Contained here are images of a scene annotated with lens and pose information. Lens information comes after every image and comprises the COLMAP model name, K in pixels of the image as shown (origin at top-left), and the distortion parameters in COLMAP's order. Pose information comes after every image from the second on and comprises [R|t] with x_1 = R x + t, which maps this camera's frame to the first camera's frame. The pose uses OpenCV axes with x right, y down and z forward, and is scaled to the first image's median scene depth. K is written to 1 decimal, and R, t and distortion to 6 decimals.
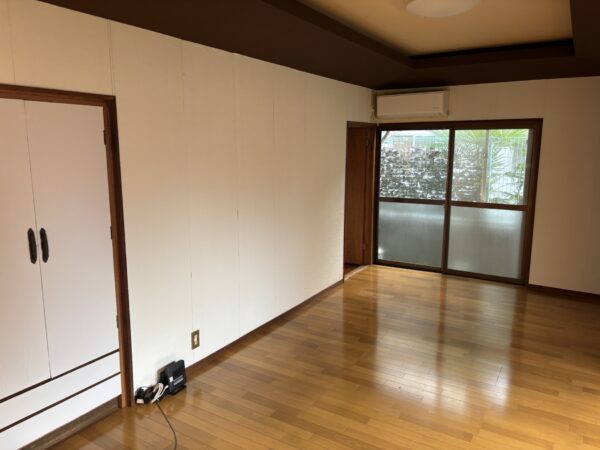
lens RADIAL K [[457.0, 0, 299.5], [0, 457.0, 217.1], [0, 0, 1]] dist [0.051573, -0.034192]
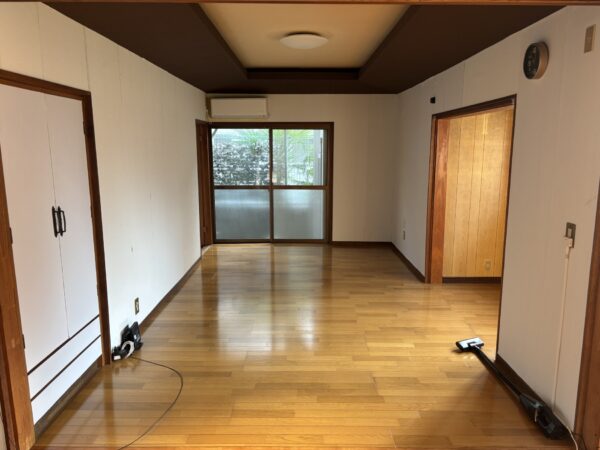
lens RADIAL K [[461.7, 0, 300.0], [0, 461.7, 225.0], [0, 0, 1]] dist [0.052018, -0.006053]
pose [[0.850360, -0.090814, 0.518306, -0.306479], [0.084012, 0.995791, 0.036642, 0.036295], [-0.519452, 0.012385, 0.854410, -0.138635]]
